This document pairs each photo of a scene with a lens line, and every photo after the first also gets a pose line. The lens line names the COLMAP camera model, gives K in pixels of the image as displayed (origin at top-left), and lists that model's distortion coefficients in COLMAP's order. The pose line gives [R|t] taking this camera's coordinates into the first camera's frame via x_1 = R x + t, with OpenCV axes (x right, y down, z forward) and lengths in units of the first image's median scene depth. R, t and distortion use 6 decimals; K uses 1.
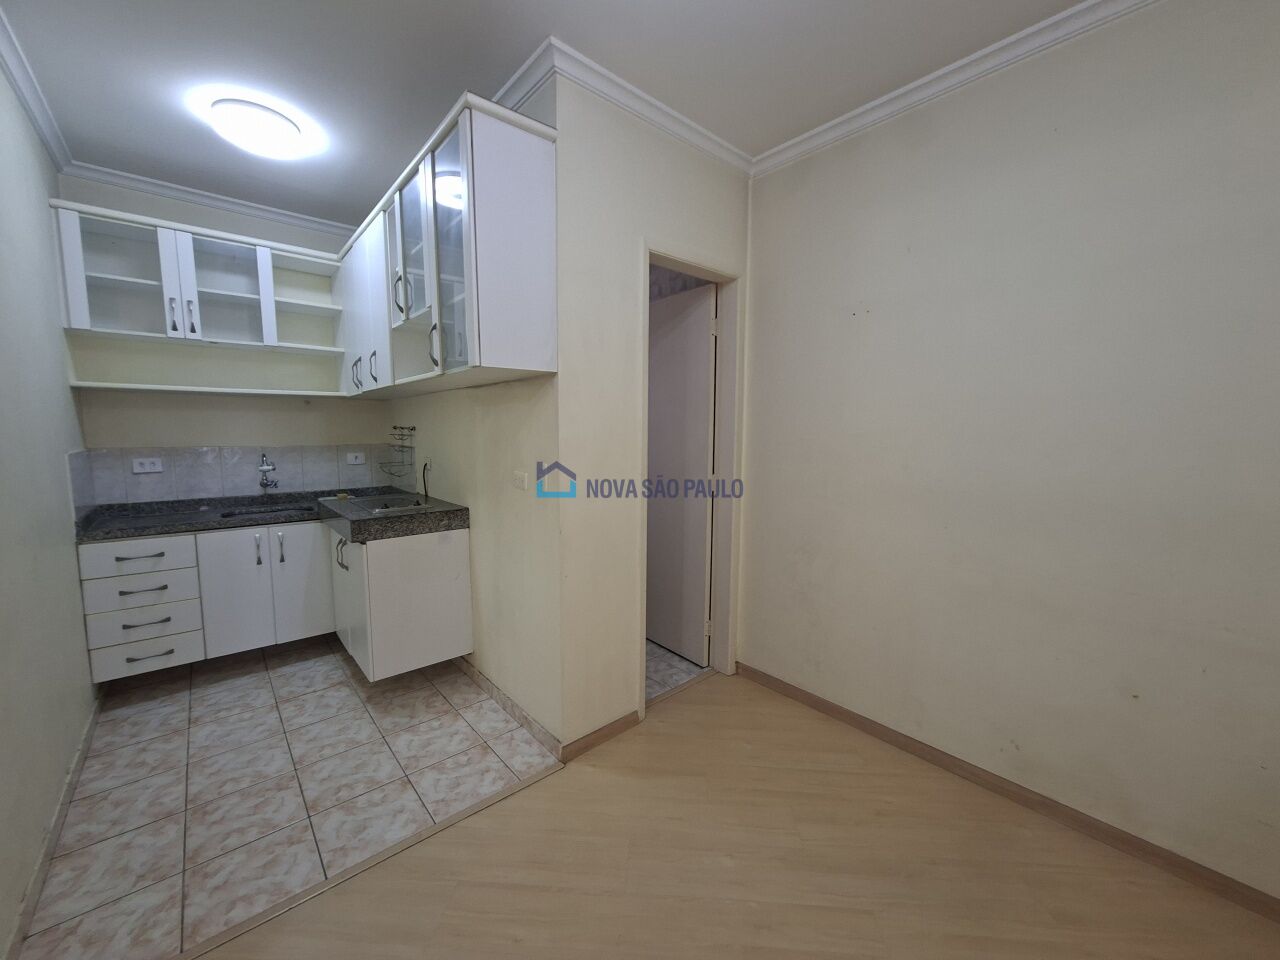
lens RADIAL K [[505.8, 0, 639.7], [0, 505.8, 482.4], [0, 0, 1]] dist [-0.012059, 0.005101]
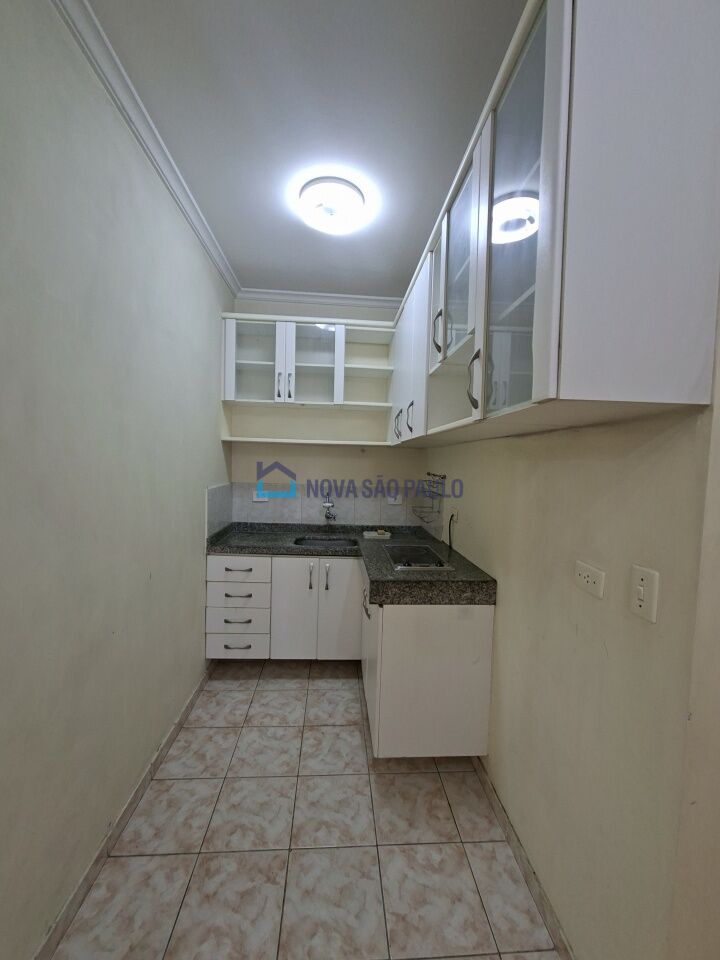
lens RADIAL K [[379.4, 0, 360.0], [0, 379.4, 480.0], [0, 0, 1]] dist [-0.012059, 0.005101]
pose [[0.797002, 0.050382, -0.601871, -0.154697], [-0.091309, 0.995112, -0.037612, -0.070788], [0.597034, 0.084934, 0.797707, 0.363924]]
